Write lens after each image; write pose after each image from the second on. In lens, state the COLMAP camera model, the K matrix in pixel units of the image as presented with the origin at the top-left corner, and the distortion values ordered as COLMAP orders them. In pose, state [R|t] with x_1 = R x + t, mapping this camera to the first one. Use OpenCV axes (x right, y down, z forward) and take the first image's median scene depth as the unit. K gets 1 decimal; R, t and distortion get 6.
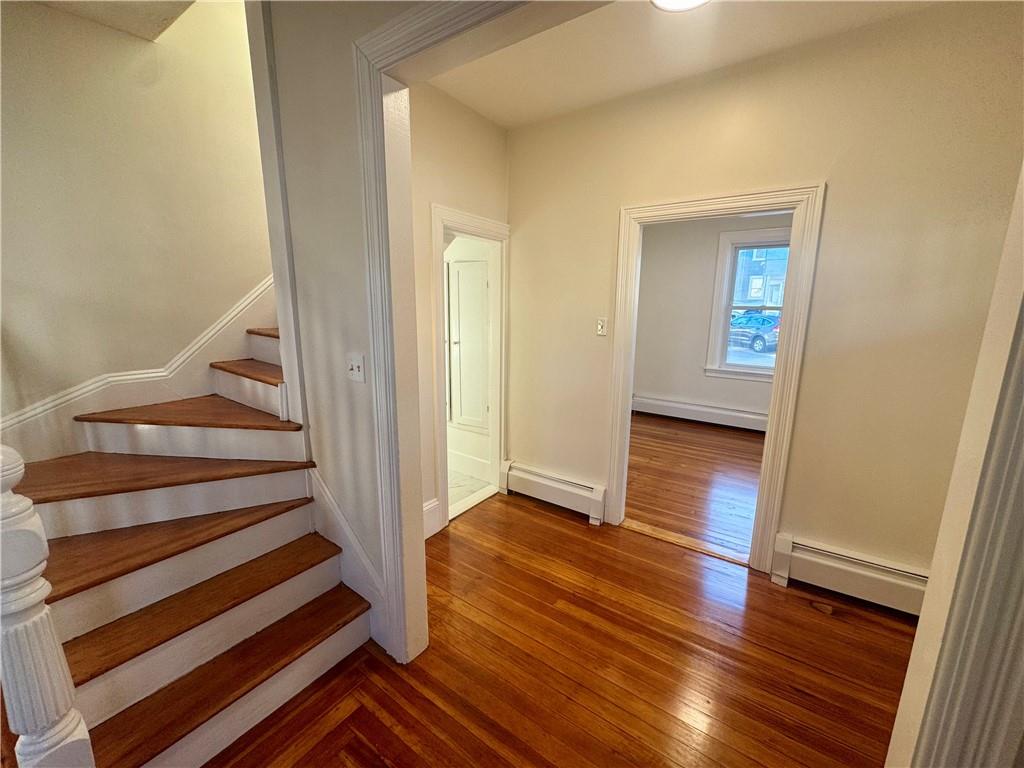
lens RADIAL K [[408.7, 0, 510.9], [0, 408.7, 382.7], [0, 0, 1]] dist [-0.010882, -0.000201]
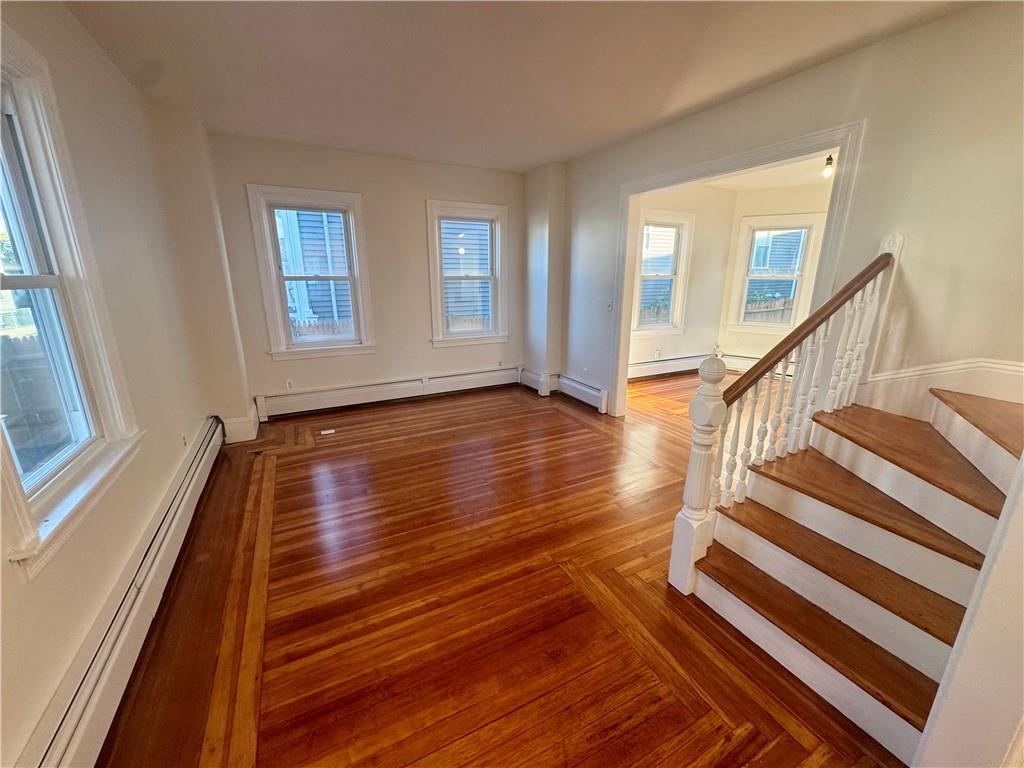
lens RADIAL K [[408.7, 0, 509.4], [0, 408.7, 381.9], [0, 0, 1]] dist [-0.010882, -0.000201]
pose [[-0.470156, 0.216017, -0.855739, 0.532813], [-0.174420, 0.927721, 0.330017, -0.126423], [0.865177, 0.304418, -0.398496, 0.572364]]
